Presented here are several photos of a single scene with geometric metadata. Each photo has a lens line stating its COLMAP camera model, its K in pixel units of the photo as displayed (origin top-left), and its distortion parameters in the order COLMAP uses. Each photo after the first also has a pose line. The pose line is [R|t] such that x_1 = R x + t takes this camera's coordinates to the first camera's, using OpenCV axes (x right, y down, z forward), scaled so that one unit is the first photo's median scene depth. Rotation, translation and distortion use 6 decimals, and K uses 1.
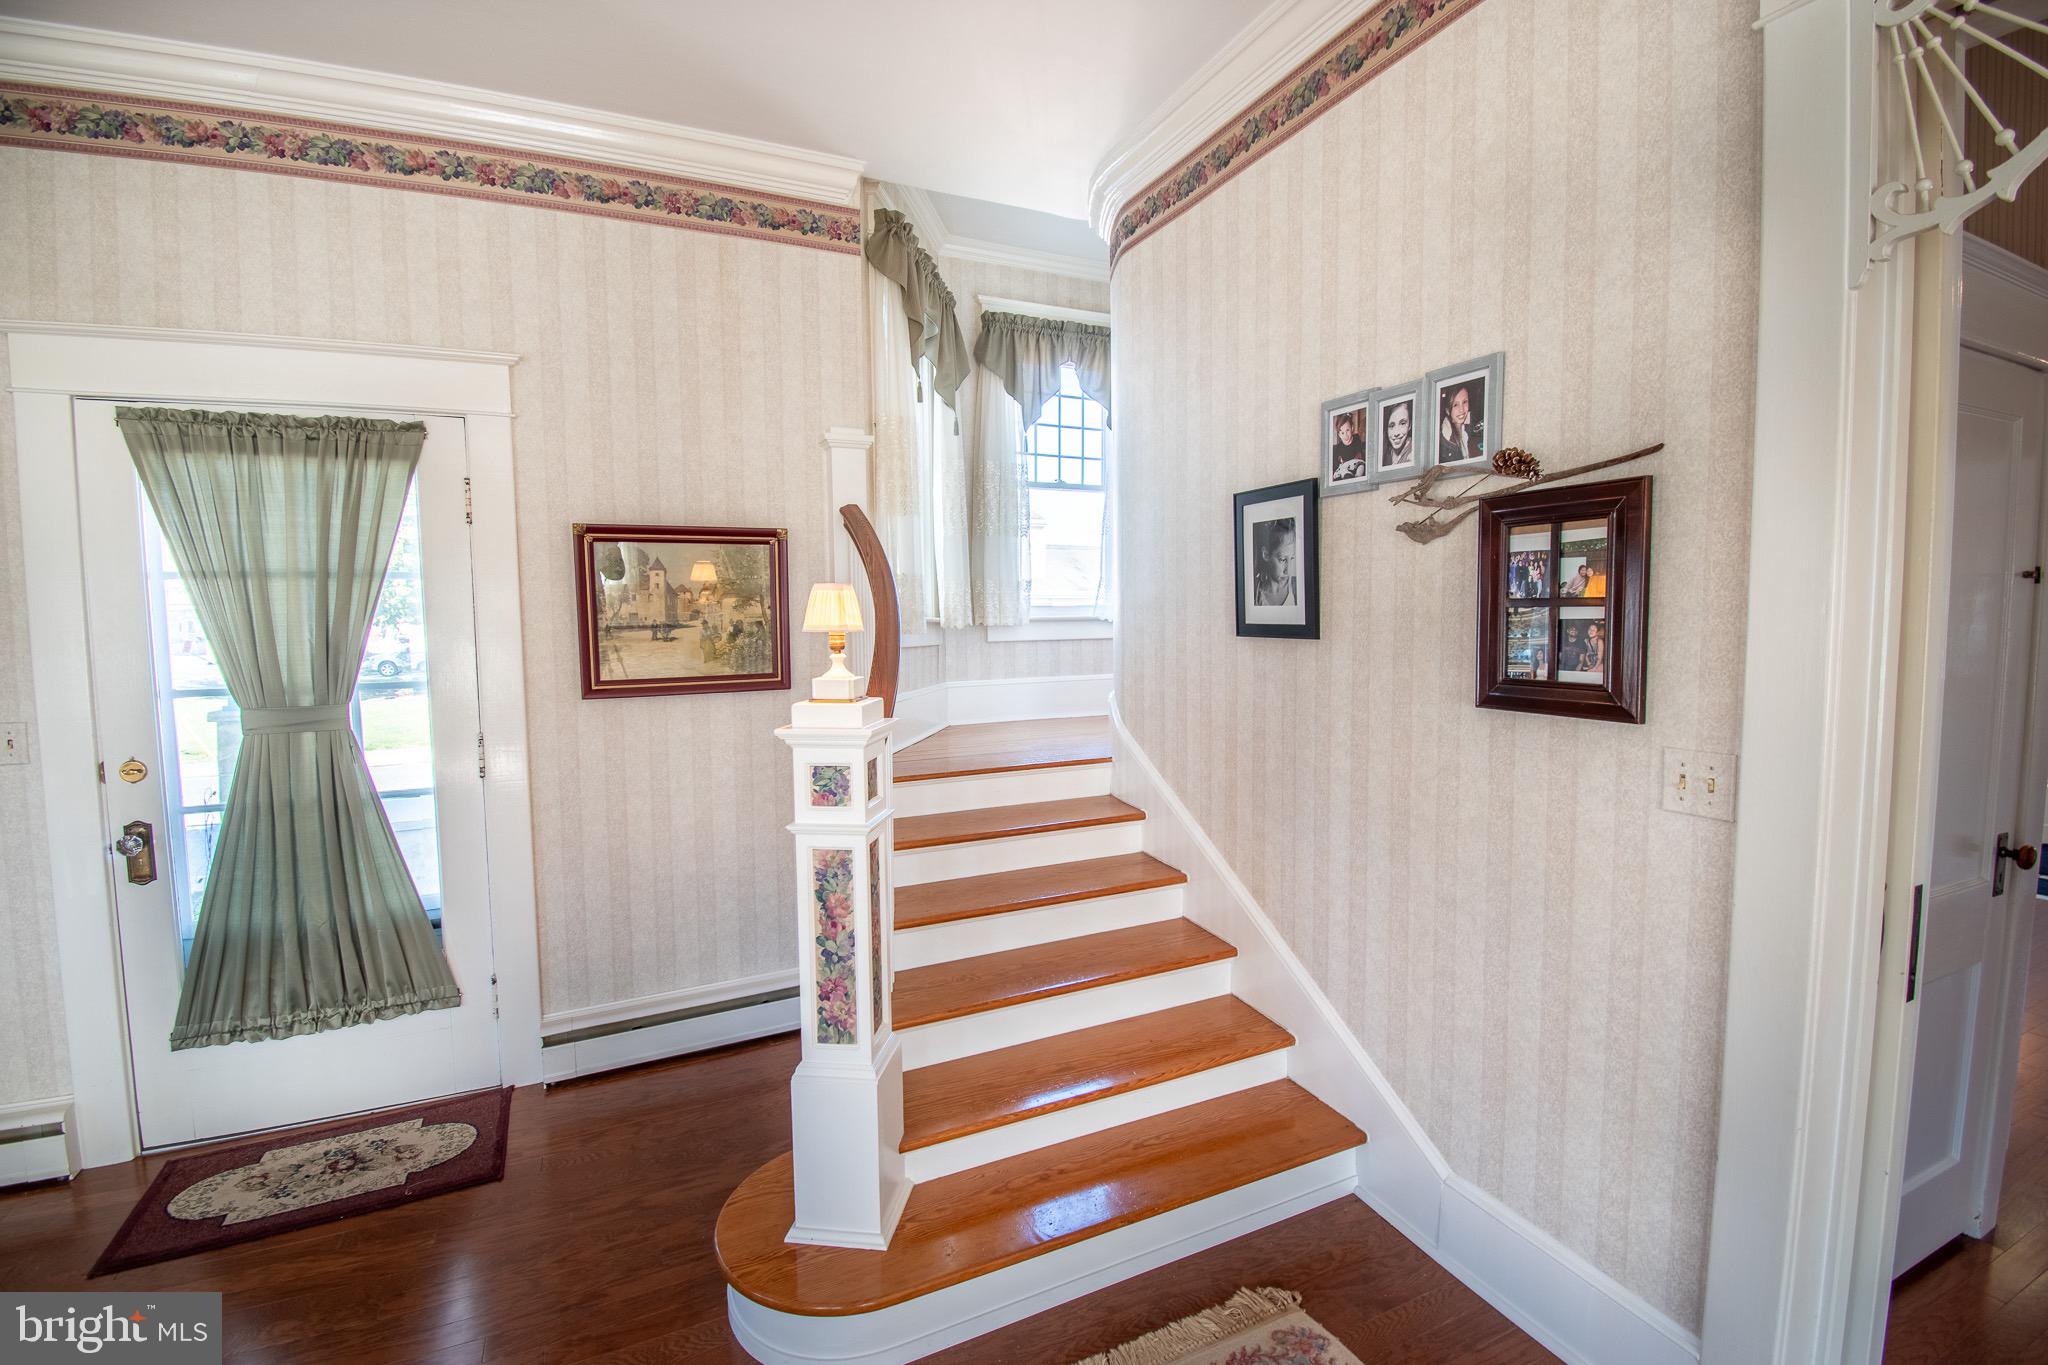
lens RADIAL K [[914.3, 0, 1034.8], [0, 914.3, 682.1], [0, 0, 1]] dist [0.009977, -0.018255]
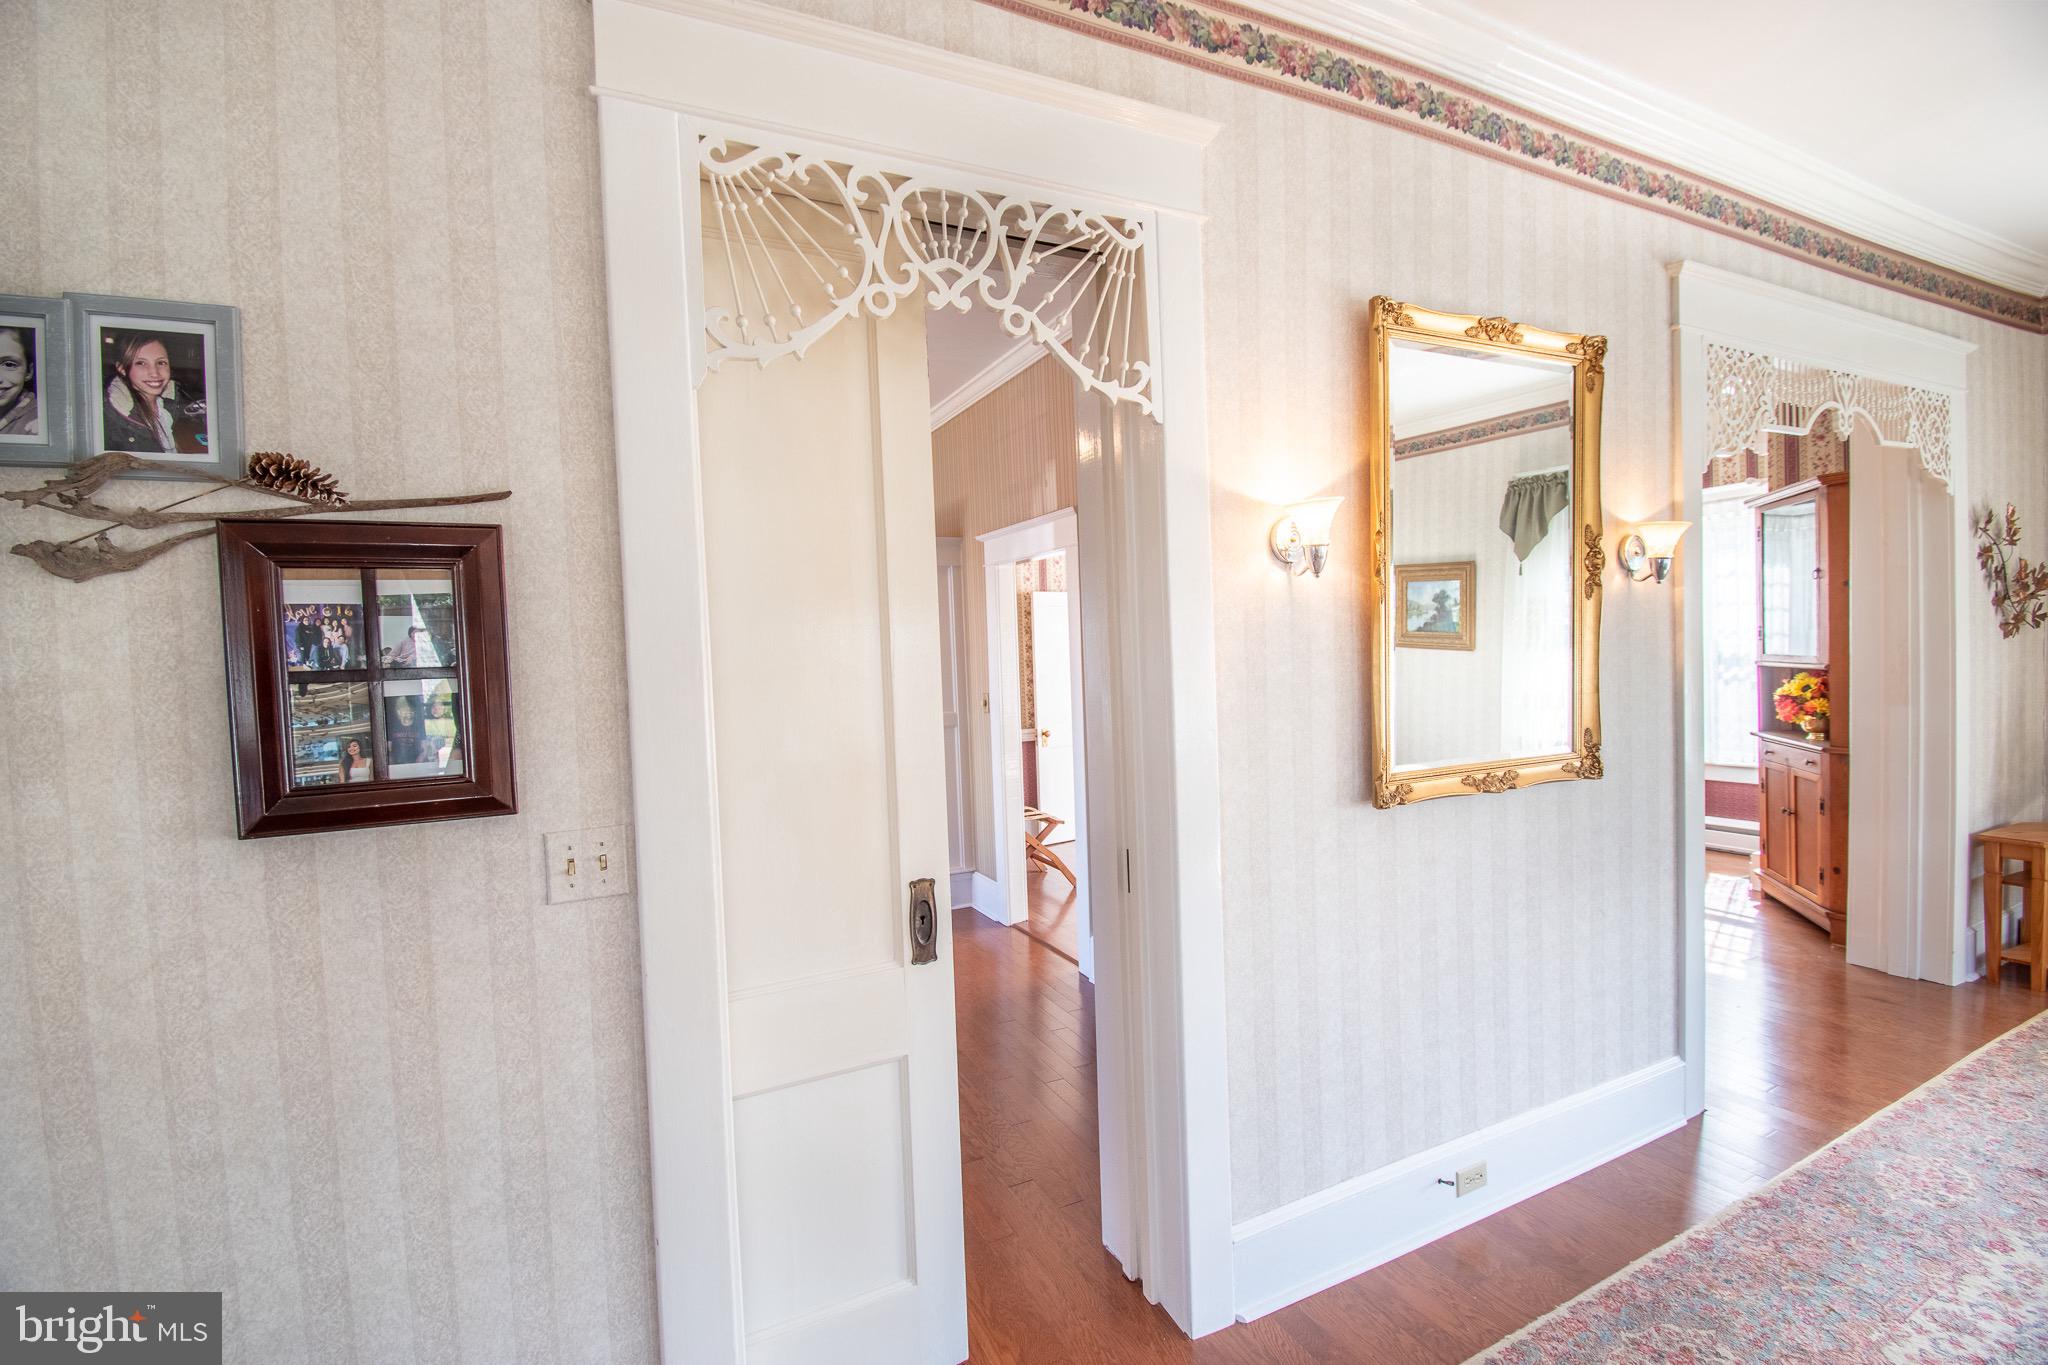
lens RADIAL K [[950.3, 0, 1037.8], [0, 950.3, 684.1], [0, 0, 1]] dist [-0.007950, -0.010596]
pose [[-0.042005, -0.024437, 0.998818, -0.192160], [0.110878, 0.993412, 0.028968, -0.036895], [-0.992946, 0.111963, -0.039019, 0.432346]]
